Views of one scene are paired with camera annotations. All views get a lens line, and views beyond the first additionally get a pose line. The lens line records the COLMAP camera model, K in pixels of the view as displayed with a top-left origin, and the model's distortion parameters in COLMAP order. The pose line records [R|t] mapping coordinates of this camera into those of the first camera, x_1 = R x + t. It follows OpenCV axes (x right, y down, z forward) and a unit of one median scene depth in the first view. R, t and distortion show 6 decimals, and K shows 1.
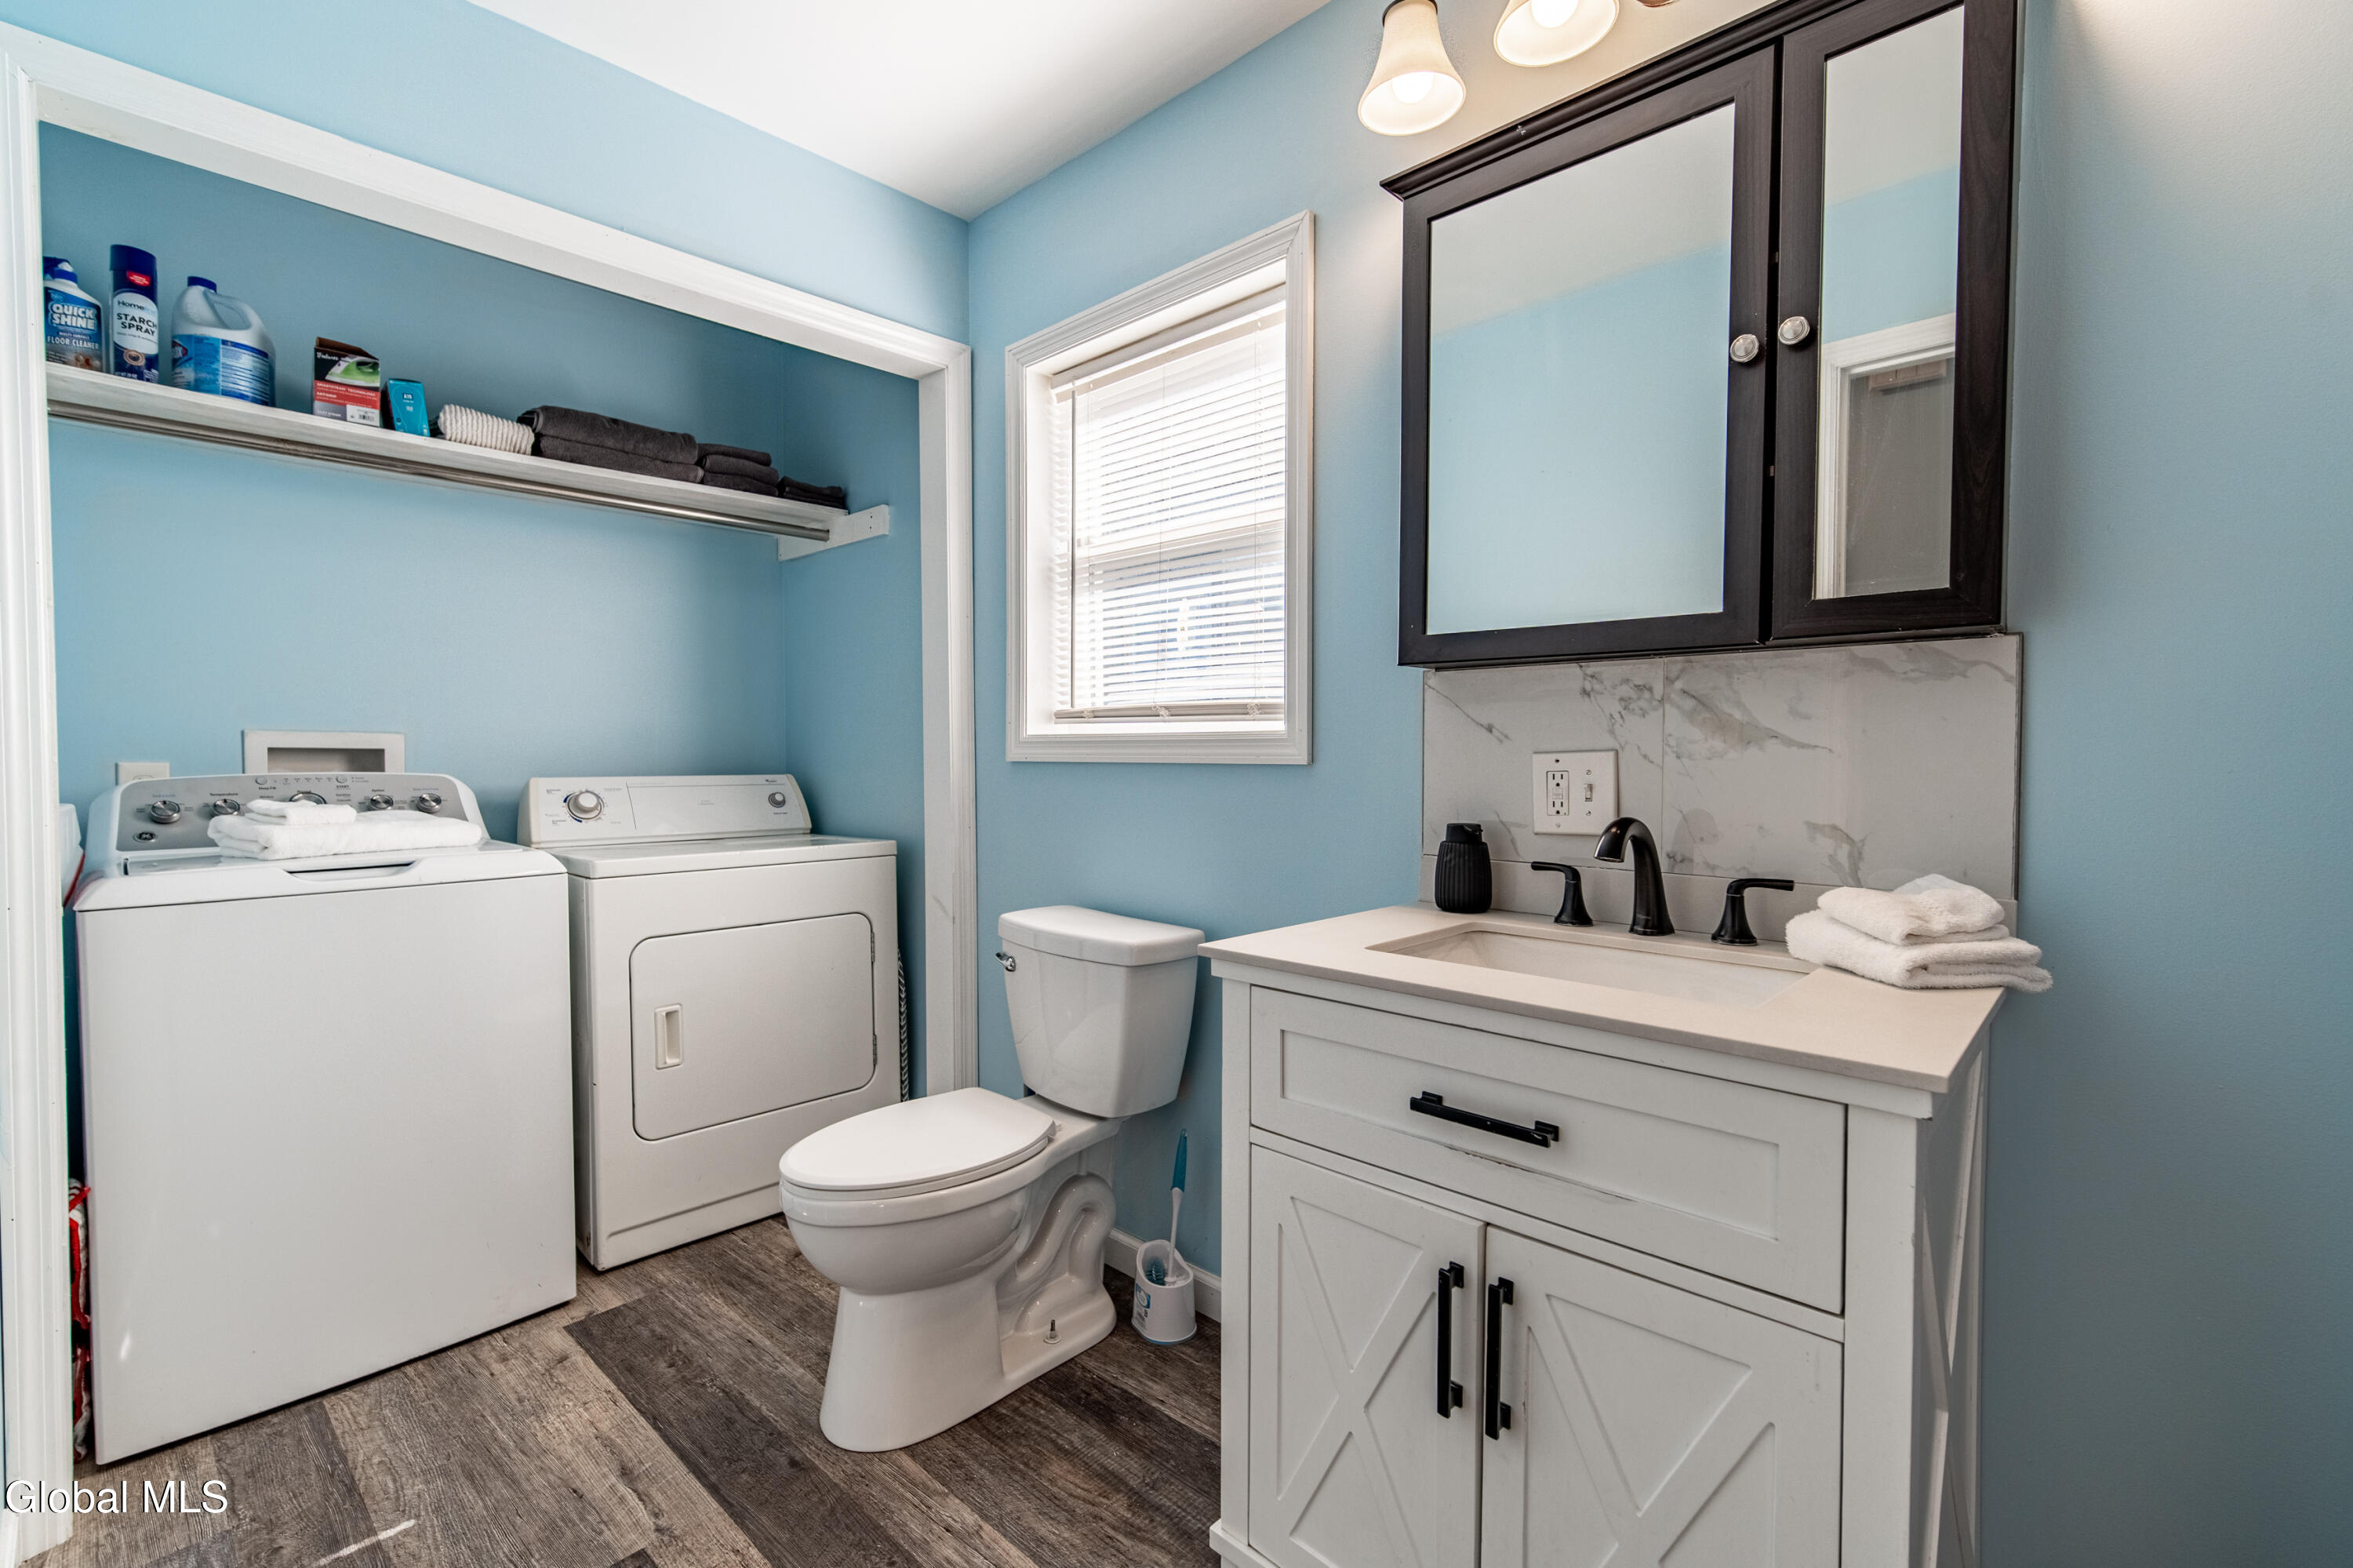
lens RADIAL K [[1096.7, 0, 1179.3], [0, 1096.7, 783.1], [0, 0, 1]] dist [0.005234, 0.000997]
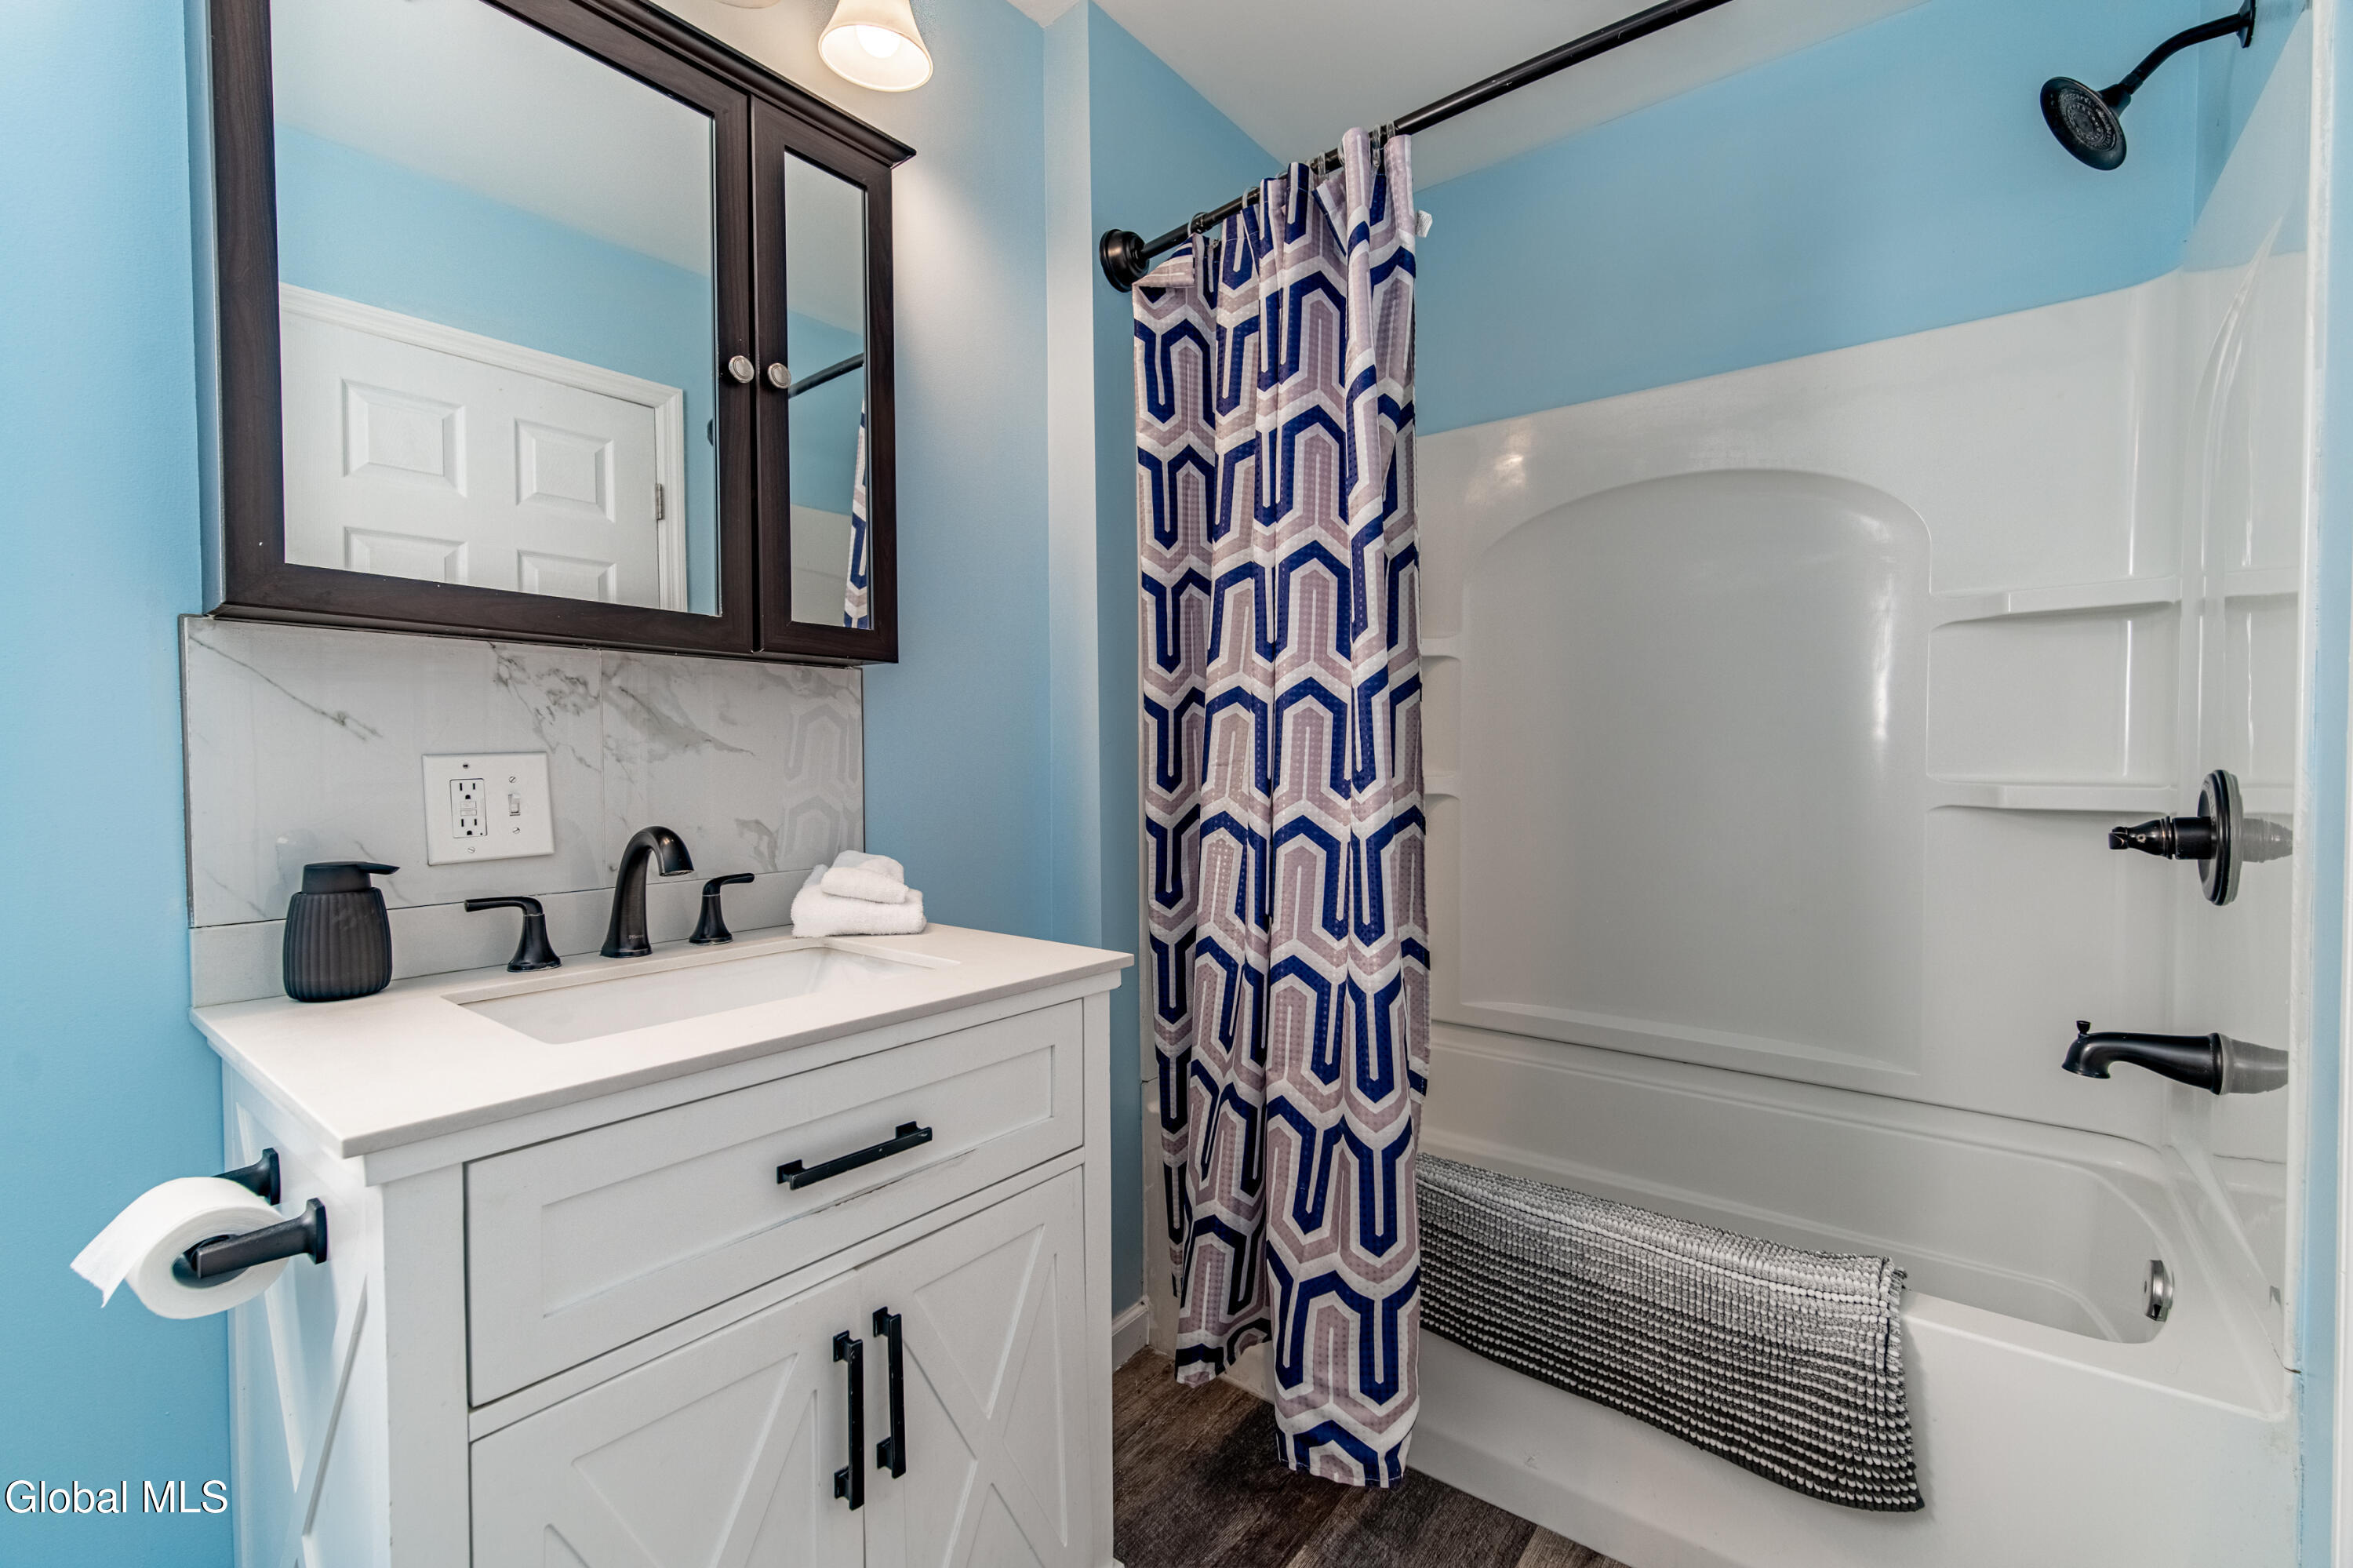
lens RADIAL K [[1014.3, 0, 1177.1], [0, 1014.3, 786.2], [0, 0, 1]] dist [0.003271, -0.000659]
pose [[-0.110489, -0.023726, 0.993594, -0.454348], [0.032794, 0.999084, 0.027504, -0.010142], [-0.993336, 0.035623, -0.109610, 0.638656]]
